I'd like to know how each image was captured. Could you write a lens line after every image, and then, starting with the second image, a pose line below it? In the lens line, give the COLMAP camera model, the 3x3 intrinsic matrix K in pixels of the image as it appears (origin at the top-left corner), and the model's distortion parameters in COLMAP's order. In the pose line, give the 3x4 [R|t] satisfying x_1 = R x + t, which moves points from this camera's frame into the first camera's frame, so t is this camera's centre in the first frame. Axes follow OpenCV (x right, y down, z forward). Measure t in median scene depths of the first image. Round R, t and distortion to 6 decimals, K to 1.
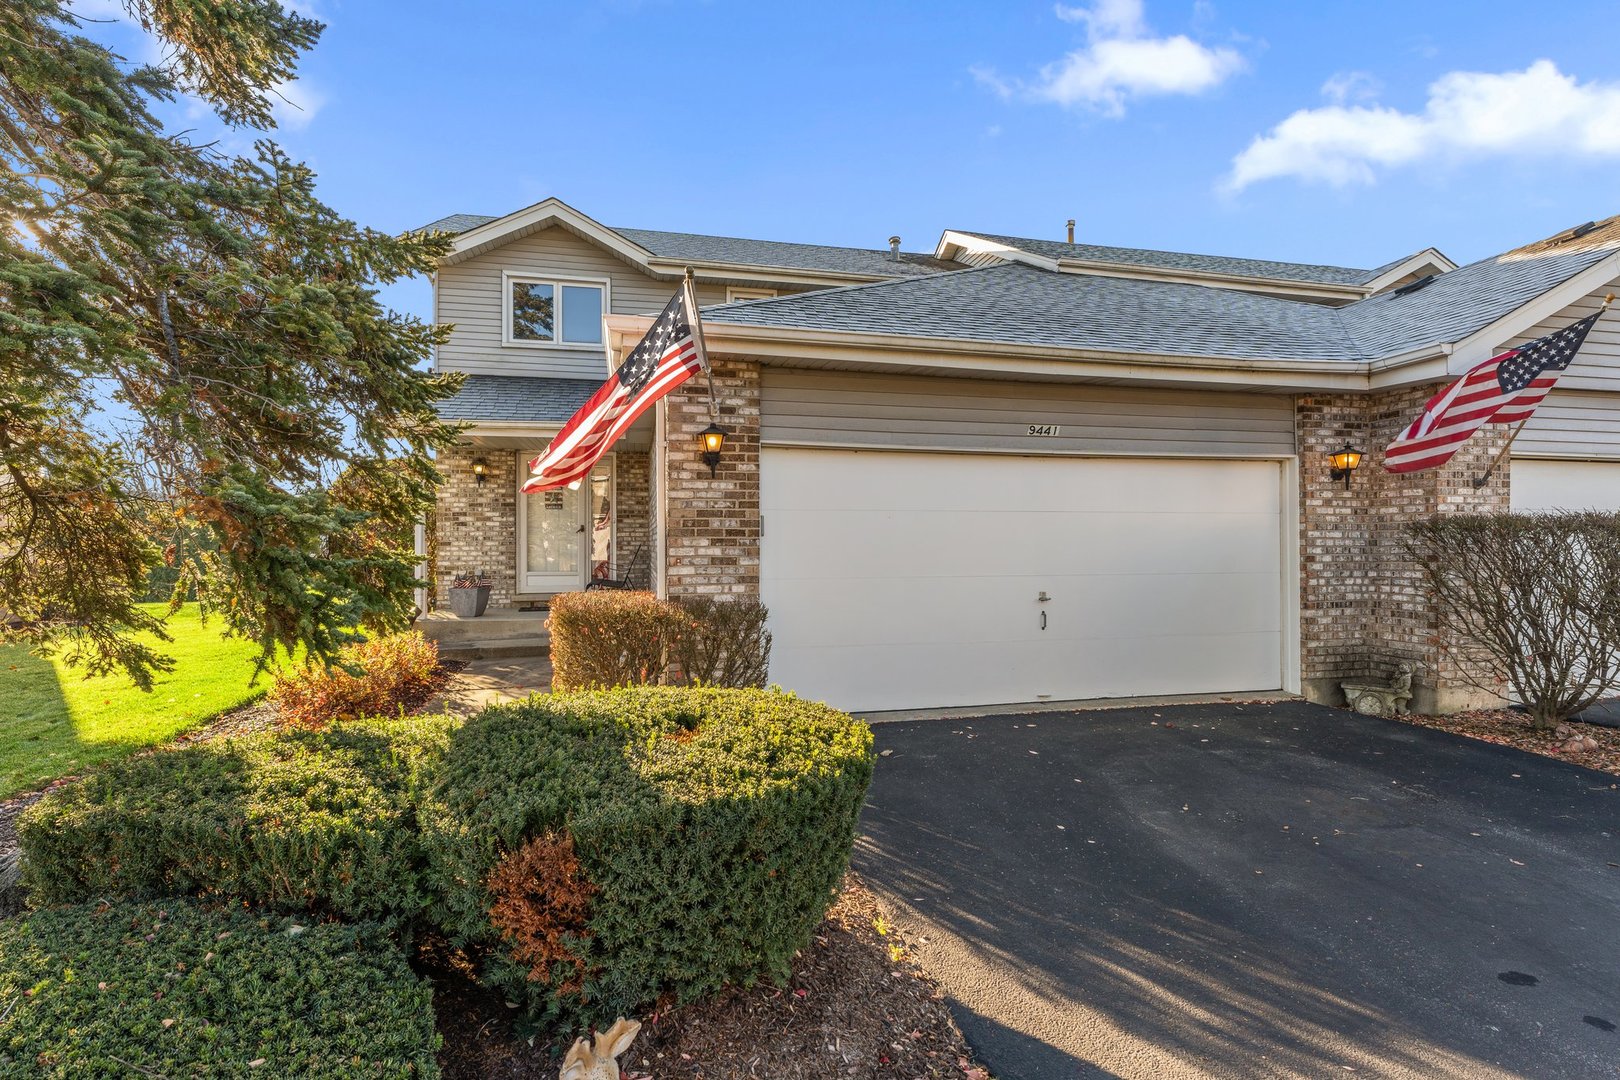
lens RADIAL K [[774.1, 0, 809.6], [0, 774.1, 541.5], [0, 0, 1]] dist [-0.000413, -0.000009]
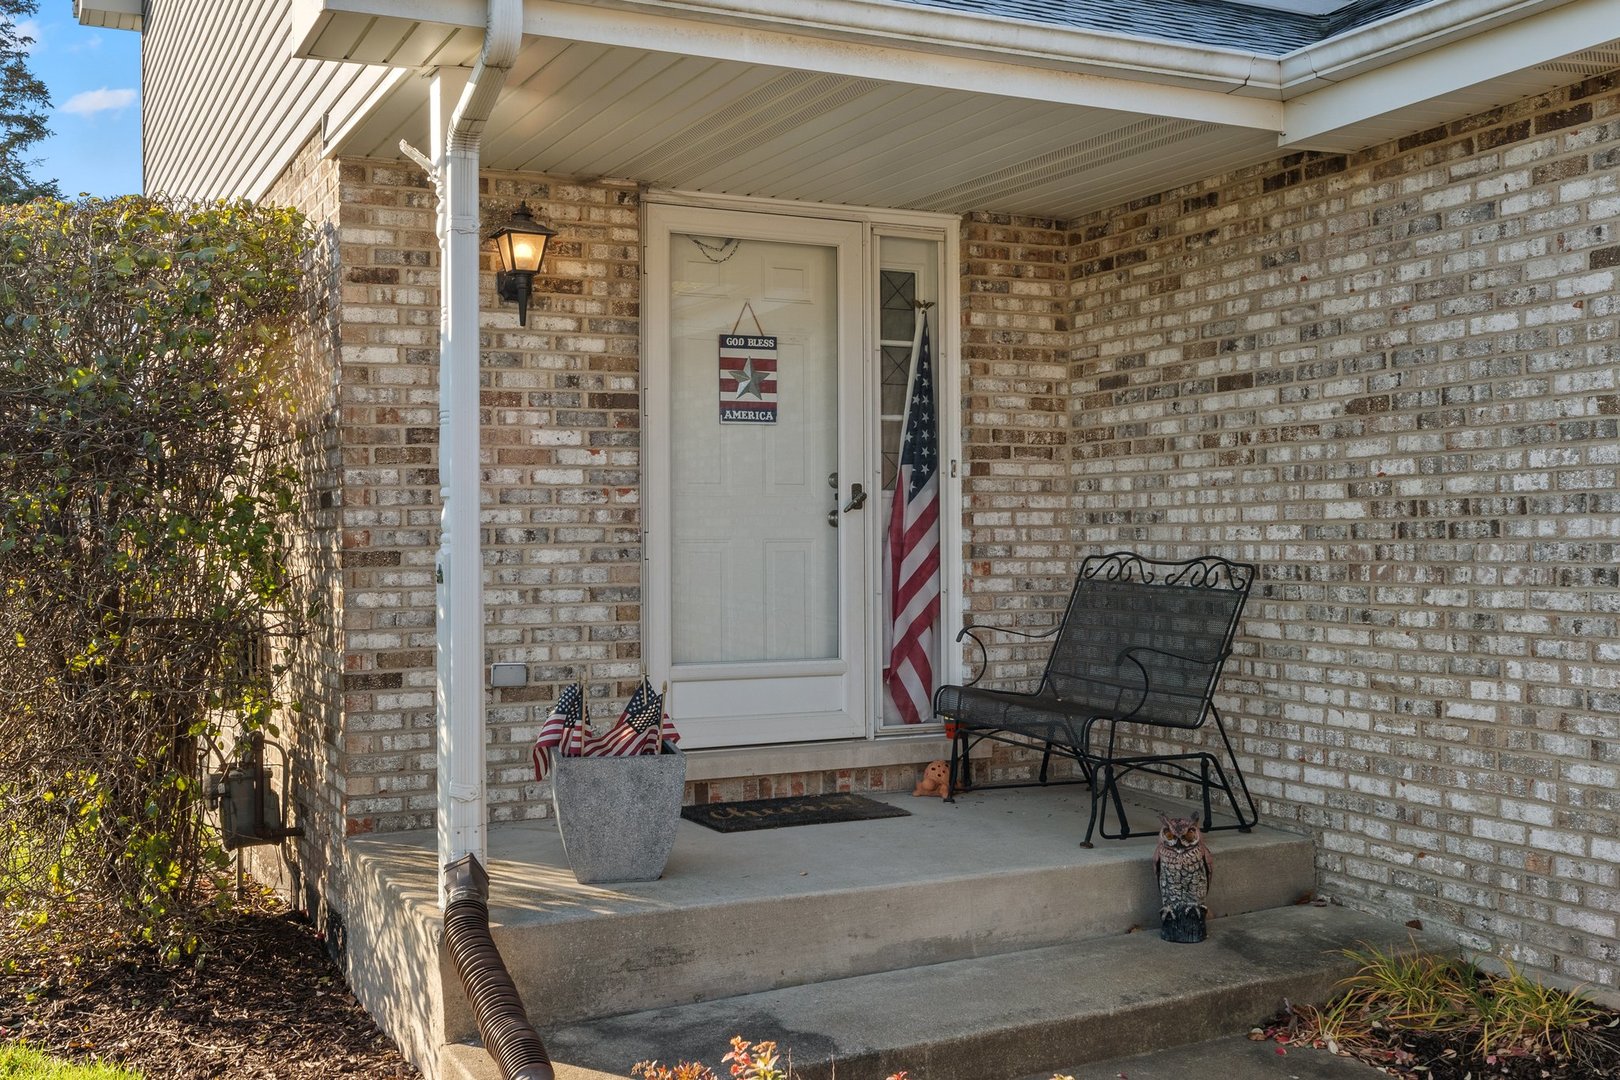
lens RADIAL K [[1656.9, 0, 805.2], [0, 1656.9, 535.9], [0, 0, 1]] dist [0.003992, 0.000000]
pose [[0.975134, -0.003894, 0.221581, -0.449652], [0.004776, 0.999983, -0.003444, -0.001617], [-0.221563, 0.004416, 0.975136, 0.465416]]
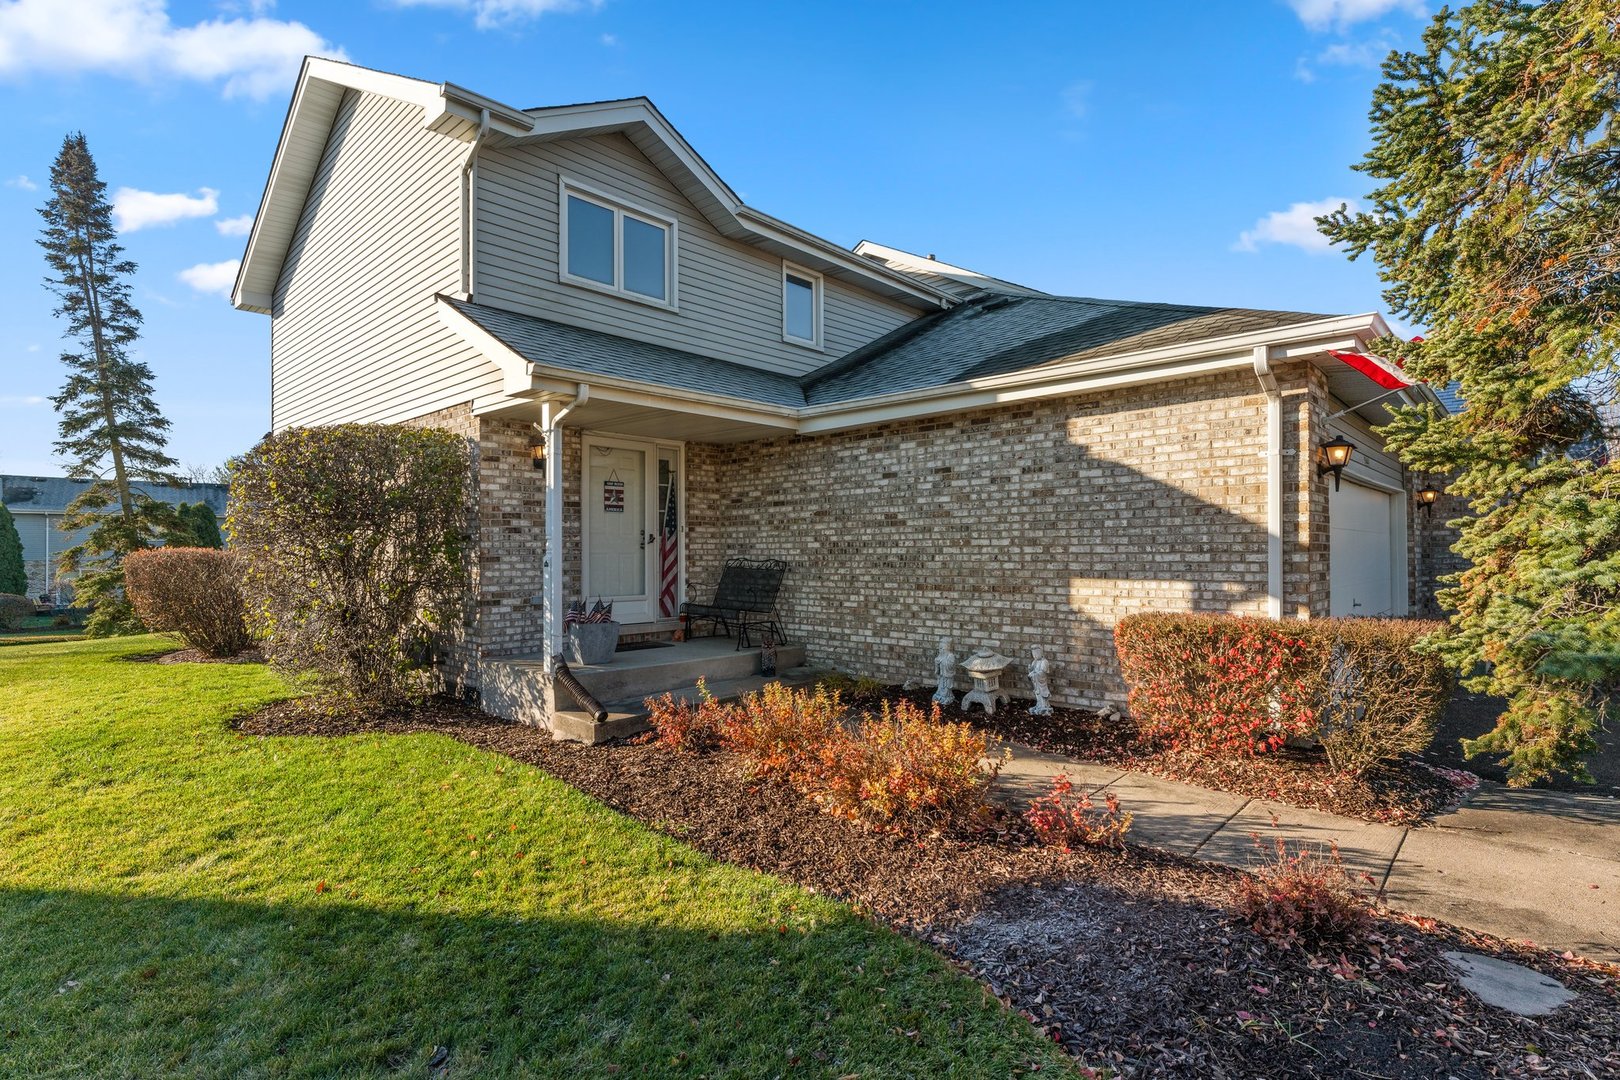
lens RADIAL K [[803.3, 0, 812.9], [0, 803.3, 547.0], [0, 0, 1]] dist [-0.001795, -0.000244]
pose [[0.832458, 0.004811, 0.554067, -0.617372], [0.000671, 0.999953, -0.009692, -0.000722], [-0.554087, 0.008440, 0.832416, 0.261160]]
